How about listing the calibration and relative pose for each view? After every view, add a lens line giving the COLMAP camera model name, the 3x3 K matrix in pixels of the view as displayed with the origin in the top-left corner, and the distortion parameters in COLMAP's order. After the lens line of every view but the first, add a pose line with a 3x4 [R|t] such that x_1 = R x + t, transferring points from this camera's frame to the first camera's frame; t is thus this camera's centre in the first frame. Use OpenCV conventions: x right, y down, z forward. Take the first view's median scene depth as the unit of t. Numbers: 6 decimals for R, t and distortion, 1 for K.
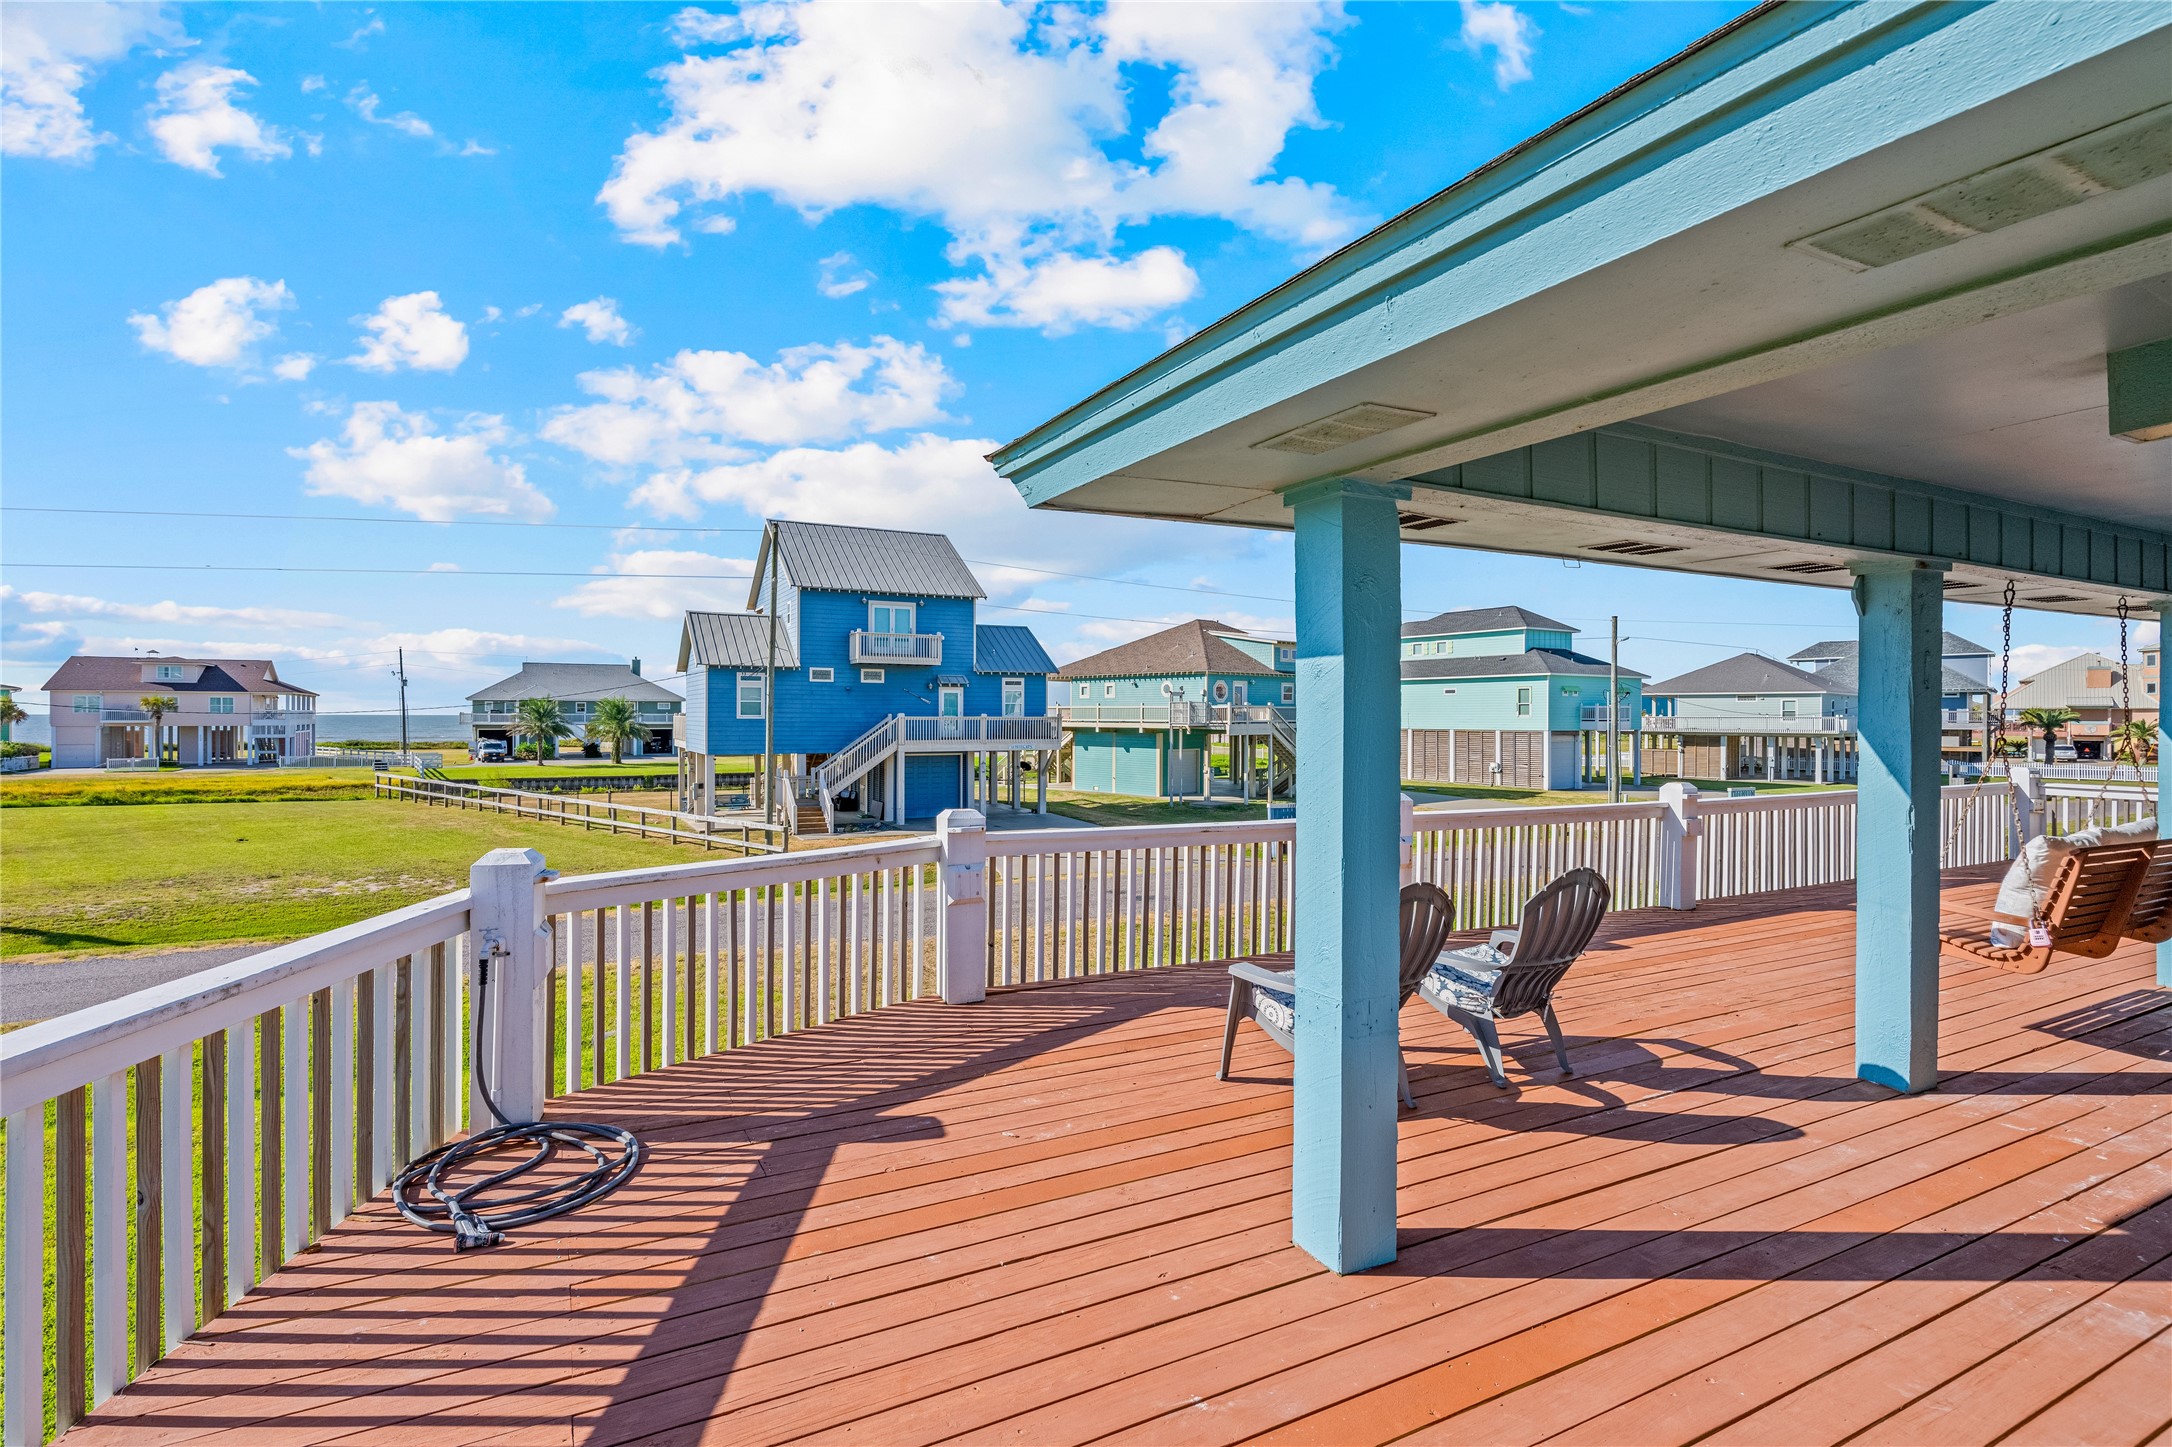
lens RADIAL K [[1051.4, 0, 1085.5], [0, 1051.4, 718.6], [0, 0, 1]] dist [-0.001187, 0.000604]
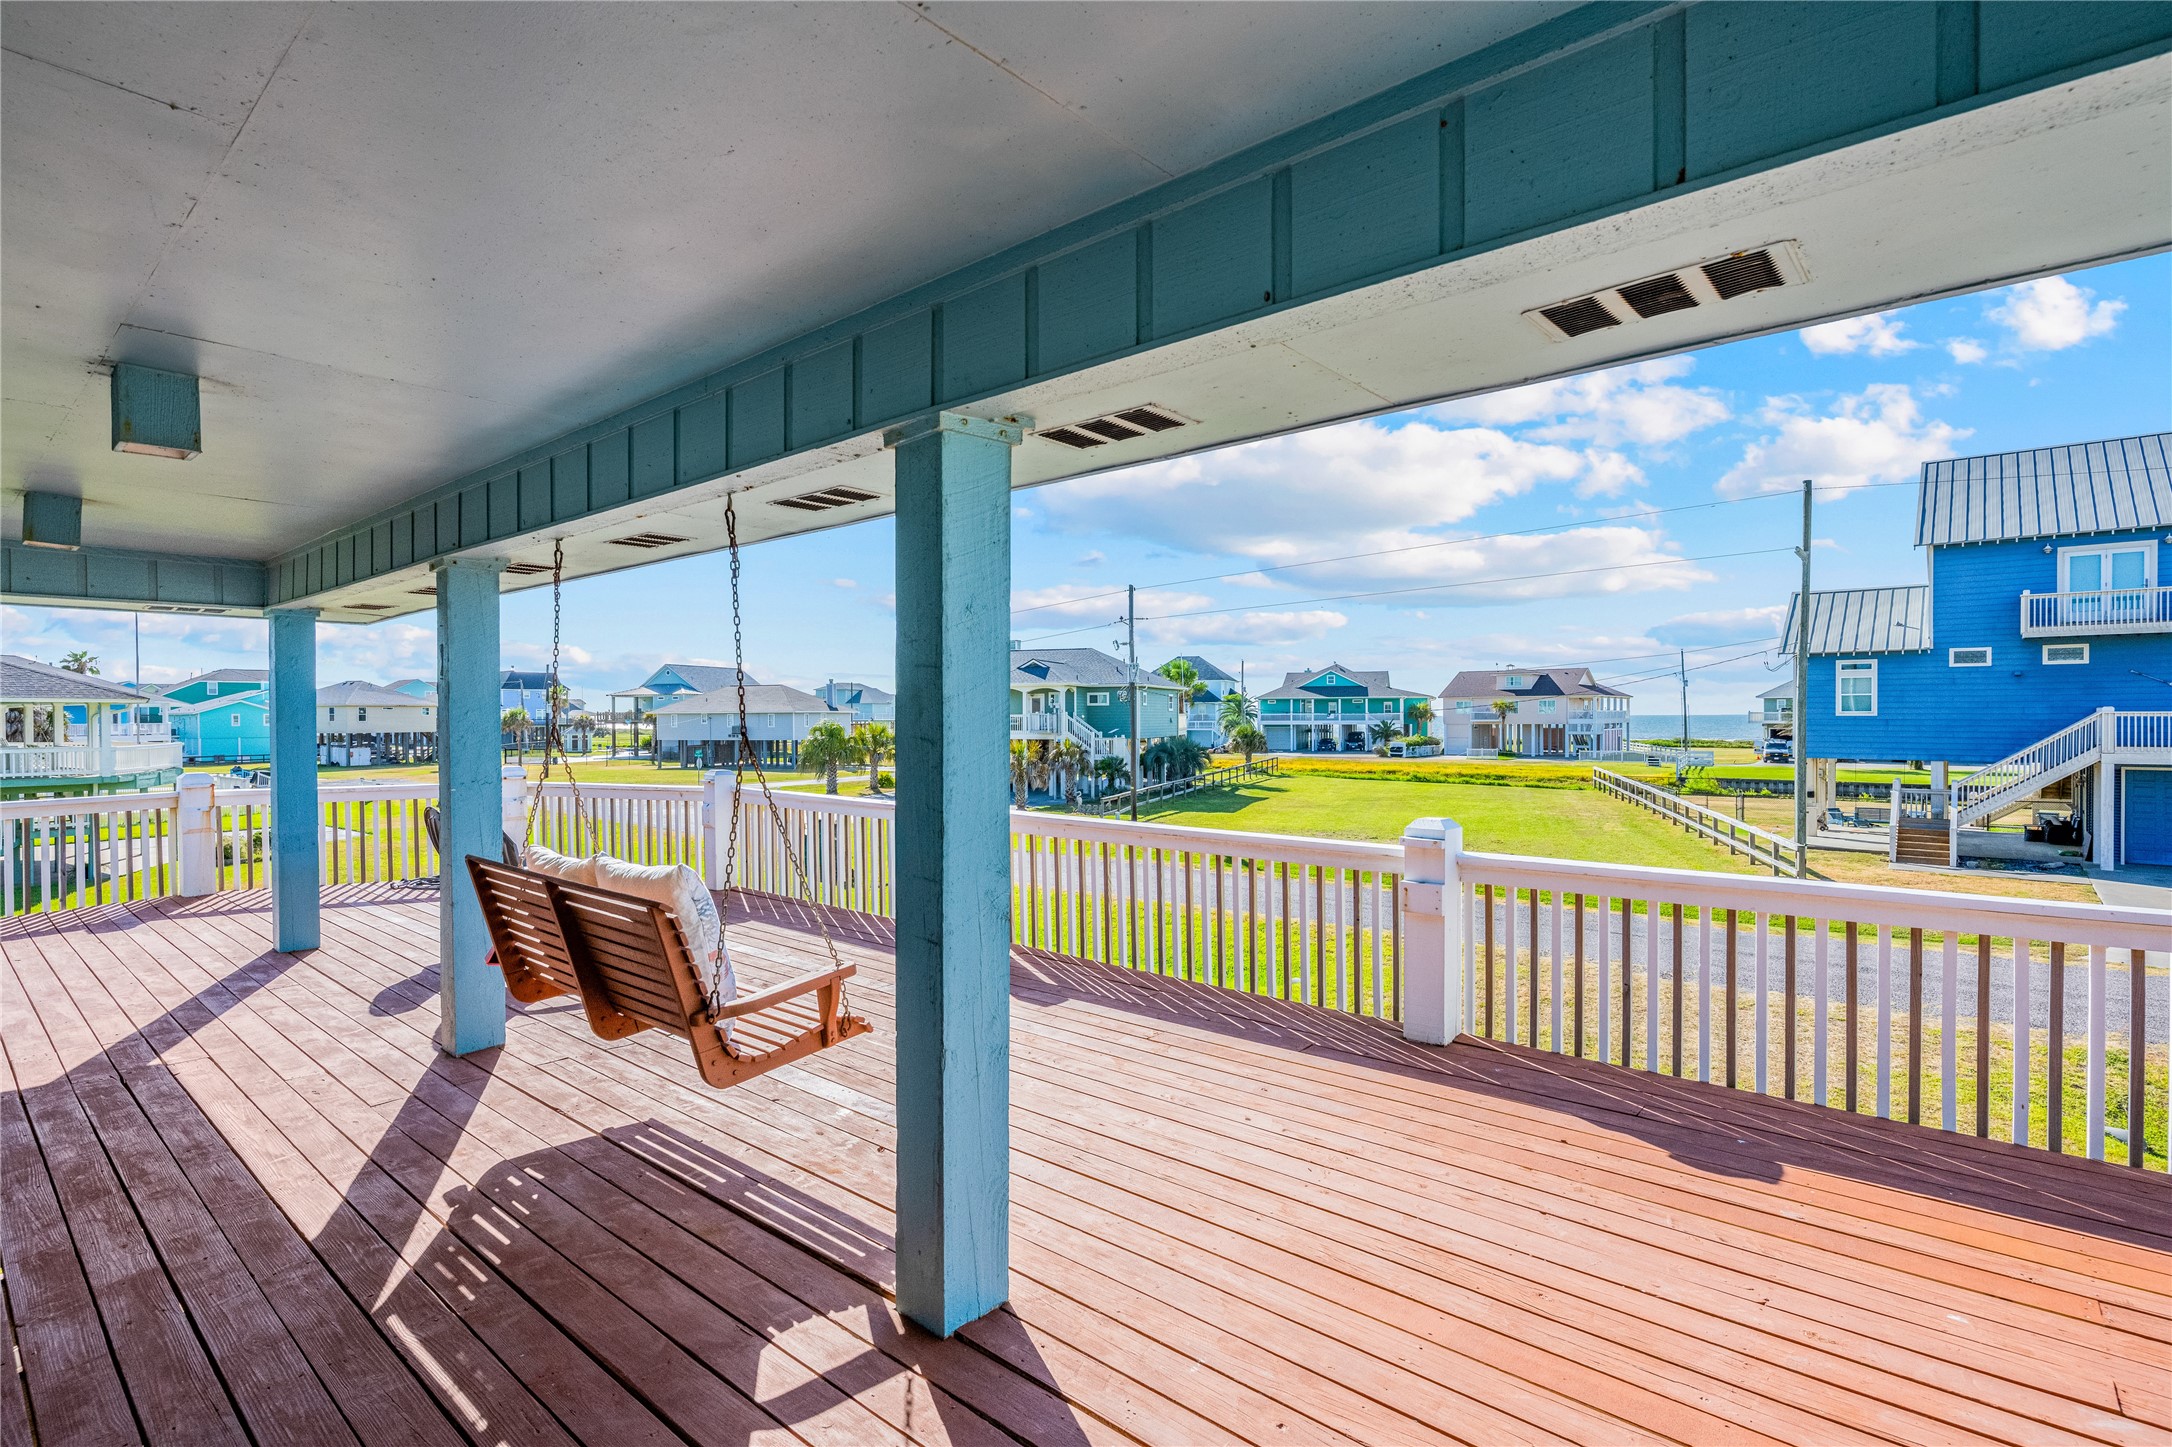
lens RADIAL K [[1051.4, 0, 1079.1], [0, 1051.4, 732.2], [0, 0, 1]] dist [-0.001187, 0.000604]
pose [[0.358735, 0.009634, -0.933390, 0.162490], [0.003033, 0.999929, 0.011486, 0.001057], [0.933434, -0.006951, 0.358681, 0.098678]]
